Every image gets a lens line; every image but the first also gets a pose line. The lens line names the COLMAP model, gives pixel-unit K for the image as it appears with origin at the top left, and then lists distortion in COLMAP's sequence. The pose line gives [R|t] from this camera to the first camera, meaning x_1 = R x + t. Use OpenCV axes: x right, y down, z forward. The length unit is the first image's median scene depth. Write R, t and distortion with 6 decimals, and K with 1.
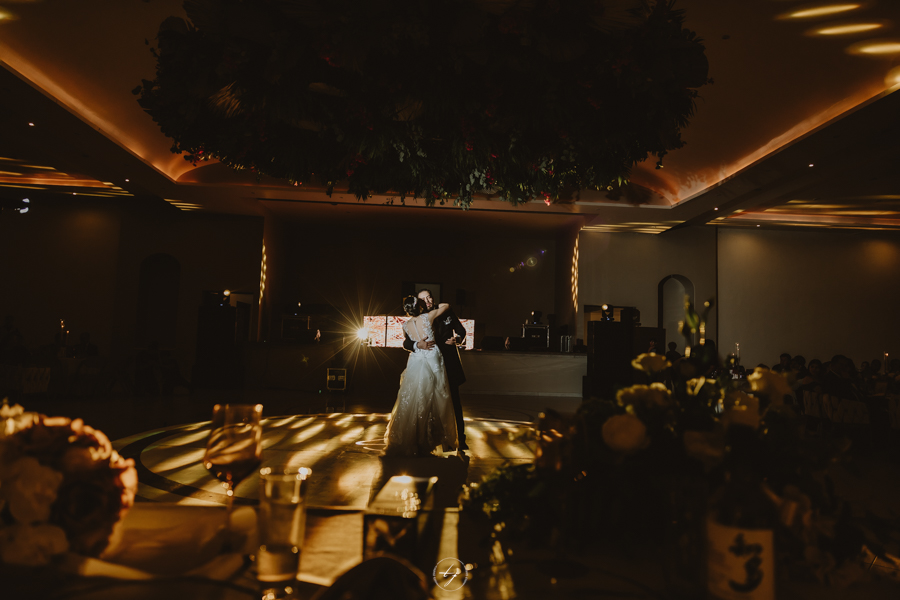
lens RADIAL K [[606.3, 0, 447.3], [0, 606.3, 298.6], [0, 0, 1]] dist [-0.004024, 0.001329]
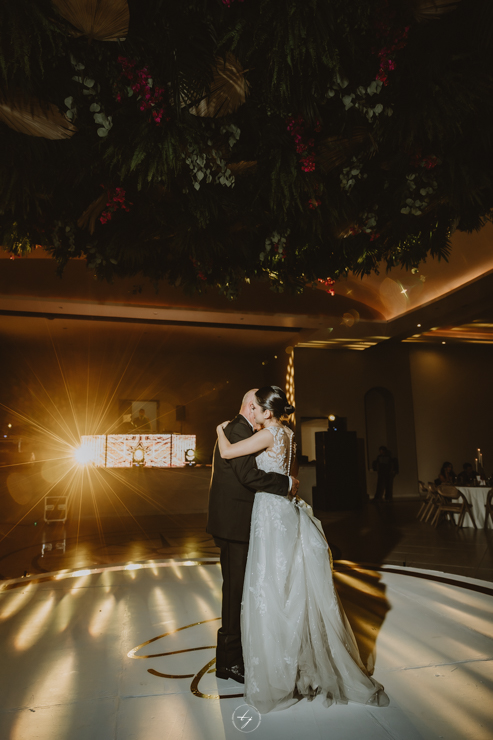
lens RADIAL K [[514.0, 0, 247.8], [0, 514.0, 372.4], [0, 0, 1]] dist [0.002886, 0.000475]
pose [[0.981157, -0.009578, 0.192975, -0.036212], [0.025502, 0.996452, -0.080202, 0.002138], [-0.191522, 0.083612, 0.977920, 0.140878]]
